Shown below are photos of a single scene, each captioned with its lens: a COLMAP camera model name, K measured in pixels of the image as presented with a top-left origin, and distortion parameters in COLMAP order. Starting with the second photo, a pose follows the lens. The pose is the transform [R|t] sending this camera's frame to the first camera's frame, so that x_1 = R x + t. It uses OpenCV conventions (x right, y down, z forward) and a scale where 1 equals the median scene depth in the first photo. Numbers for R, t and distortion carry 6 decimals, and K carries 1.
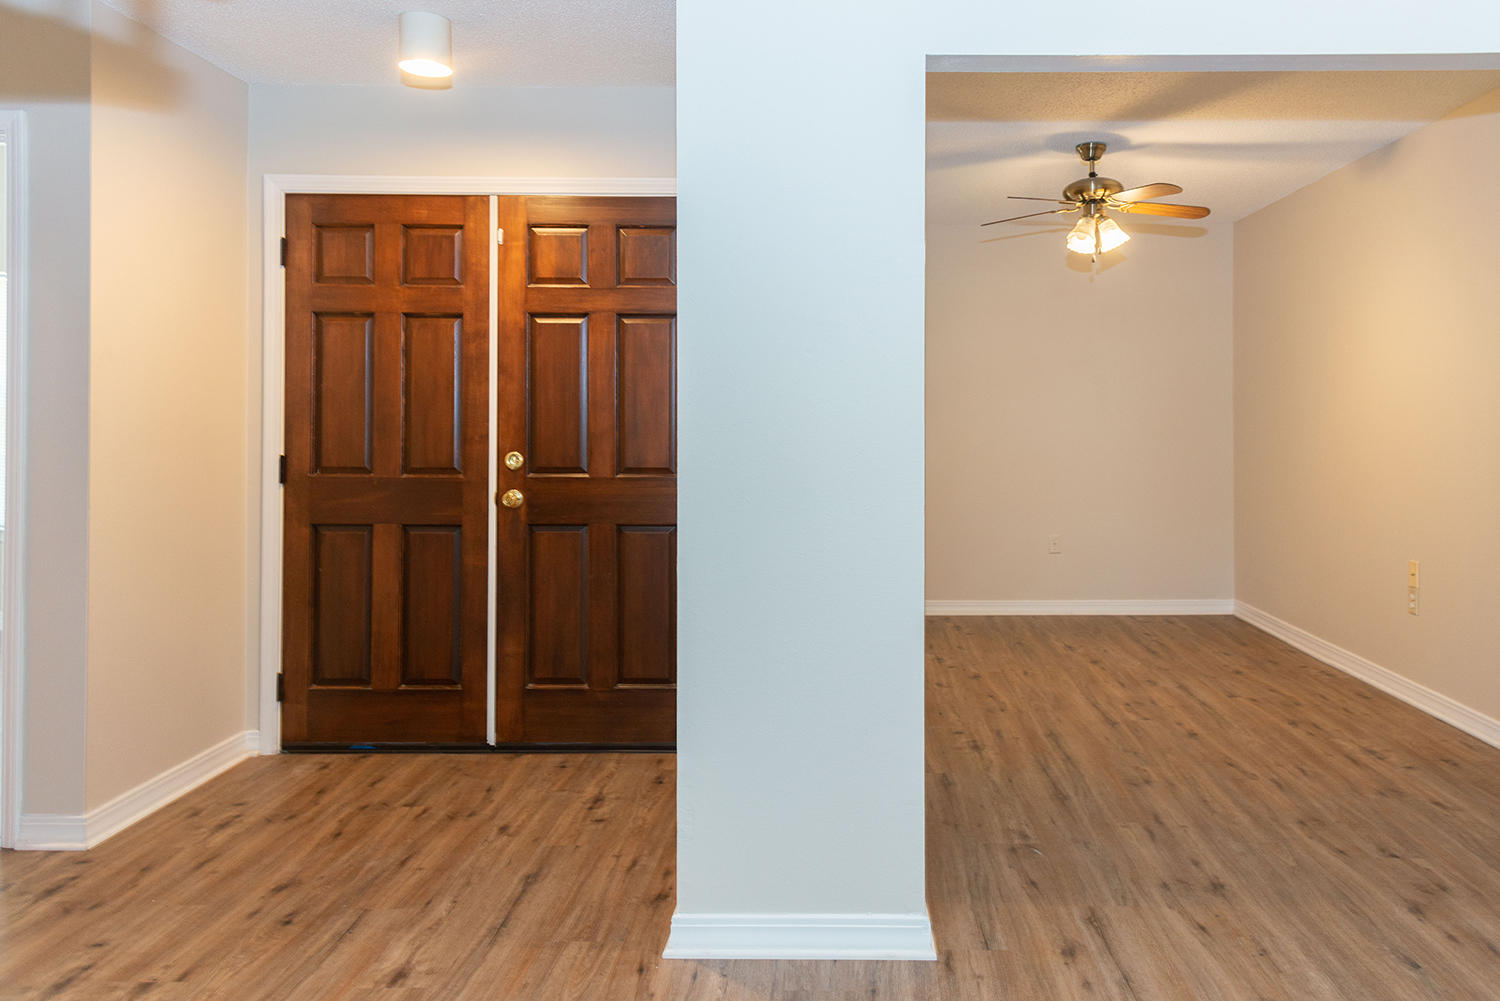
lens RADIAL K [[1027.2, 0, 754.7], [0, 1027.2, 405.8], [0, 0, 1]] dist [0.006935, 0.005549]
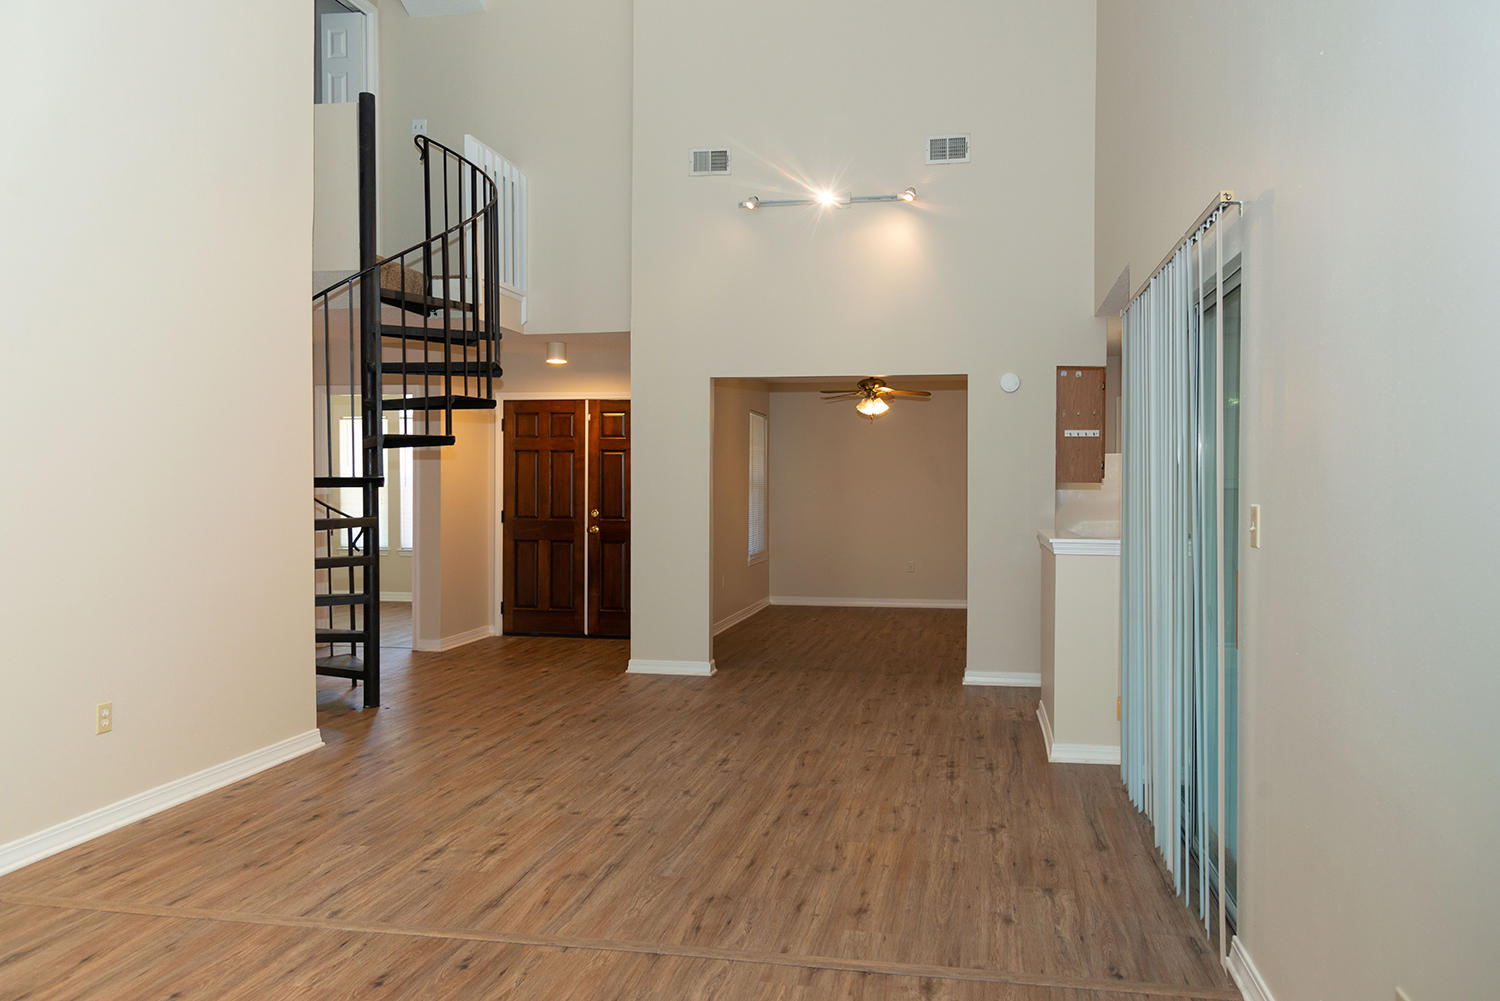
lens RADIAL K [[1027.2, 0, 751.6], [0, 1027.2, 501.7], [0, 0, 1]] dist [0.006935, 0.005549]
pose [[0.979181, 0.000972, -0.202988, 0.584682], [0.001203, 0.999943, 0.010591, 0.002200], [0.202987, -0.010615, 0.979124, -1.205115]]
